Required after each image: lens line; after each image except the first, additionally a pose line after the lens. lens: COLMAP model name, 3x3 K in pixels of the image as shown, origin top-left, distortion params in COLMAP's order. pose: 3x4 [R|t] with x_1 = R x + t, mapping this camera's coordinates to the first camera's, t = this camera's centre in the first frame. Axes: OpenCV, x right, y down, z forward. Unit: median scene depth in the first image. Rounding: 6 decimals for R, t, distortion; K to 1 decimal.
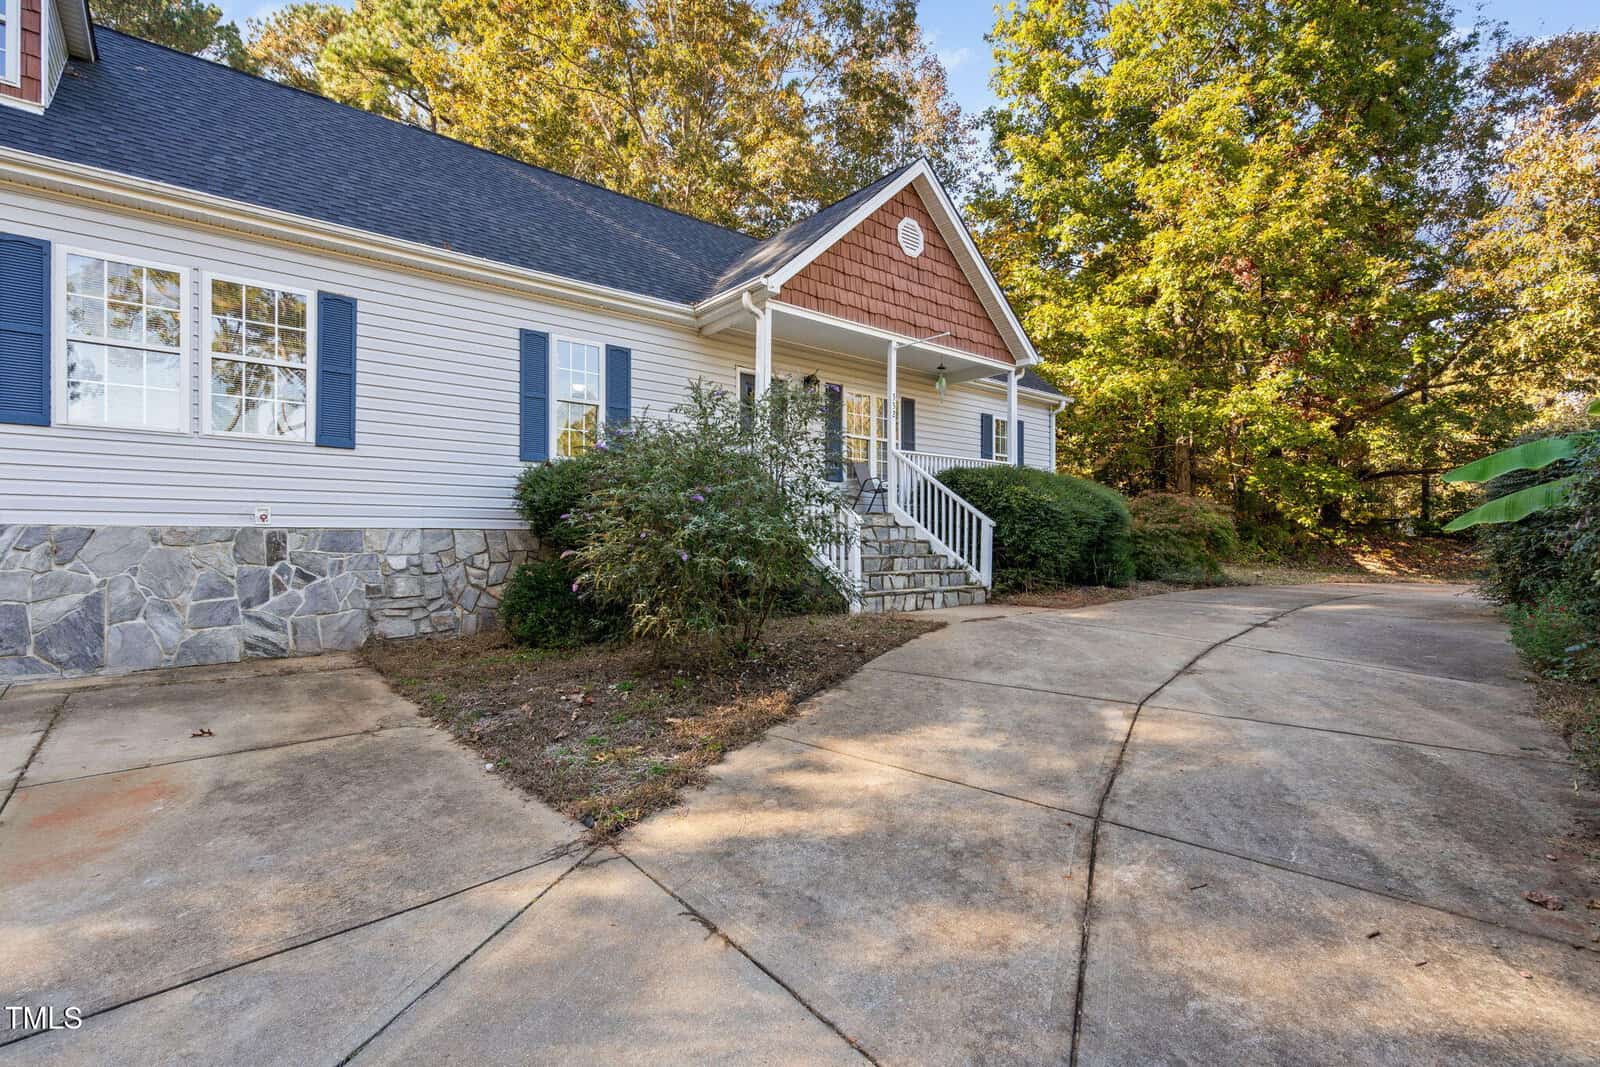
lens RADIAL K [[748.2, 0, 792.7], [0, 748.2, 536.5], [0, 0, 1]] dist [0.003980, 0.001035]
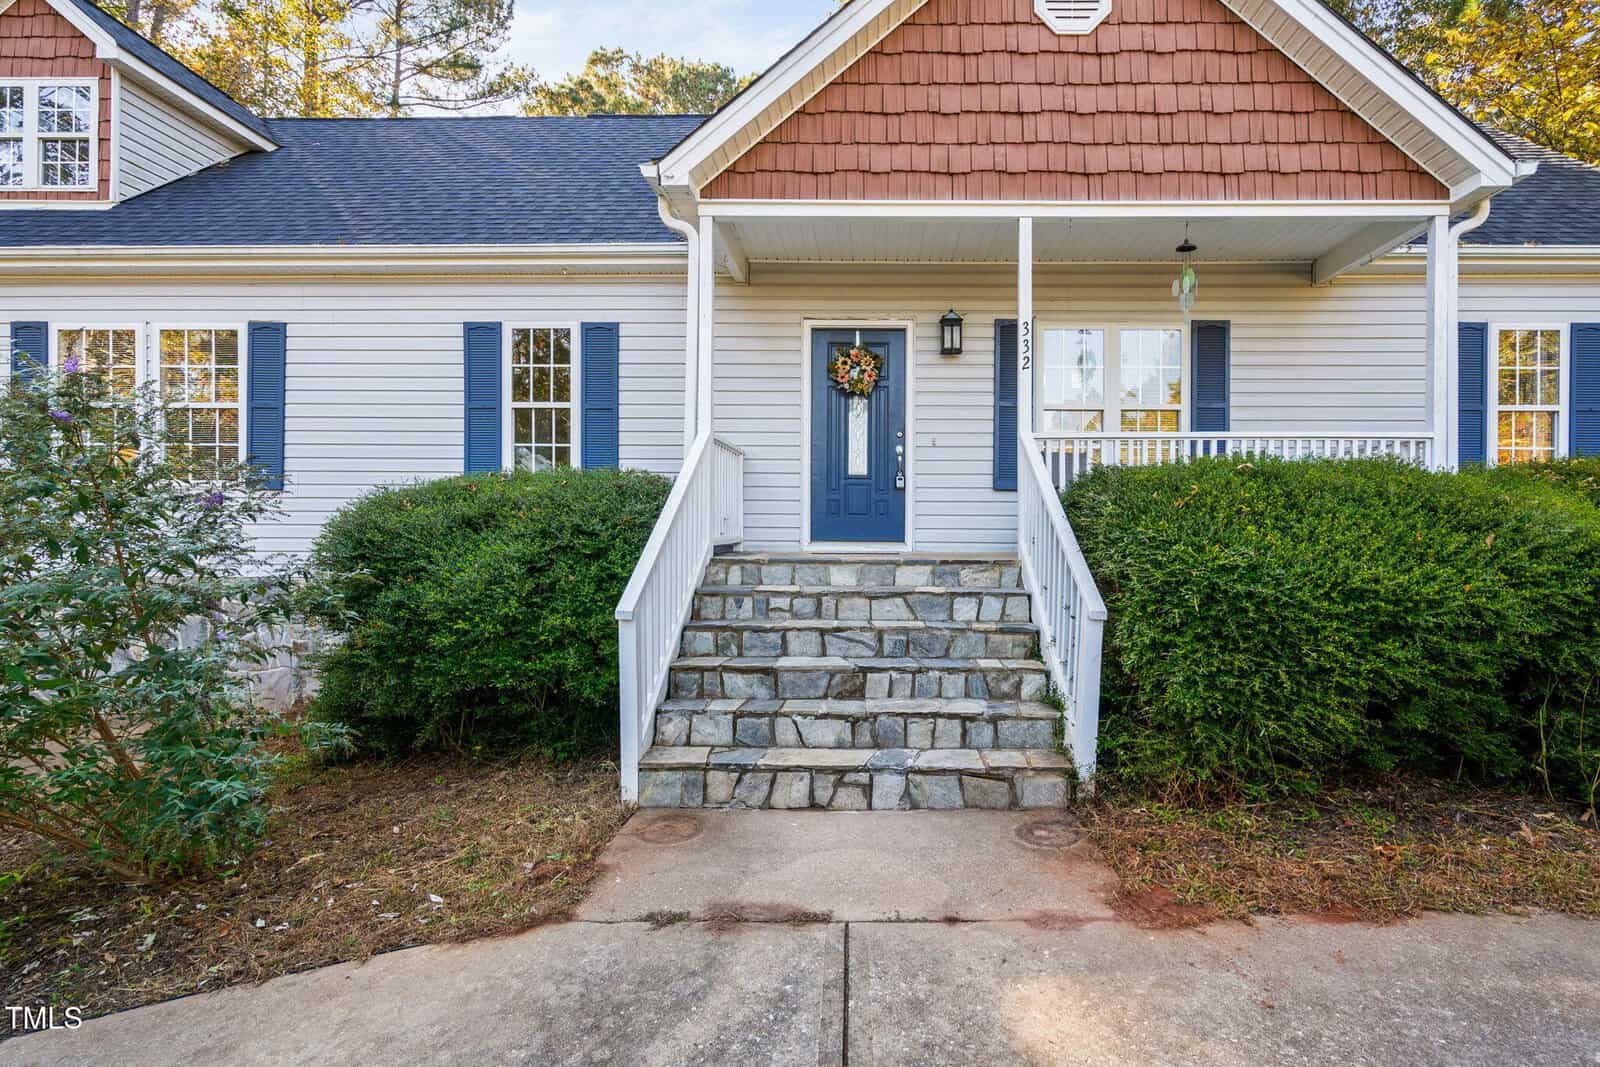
lens RADIAL K [[748.2, 0, 816.5], [0, 748.2, 521.7], [0, 0, 1]] dist [0.003980, 0.001035]
pose [[0.762132, 0.000914, -0.647421, 0.420620], [0.001690, 0.999993, 0.003401, -0.068696], [0.647420, -0.003686, 0.762125, 0.623719]]
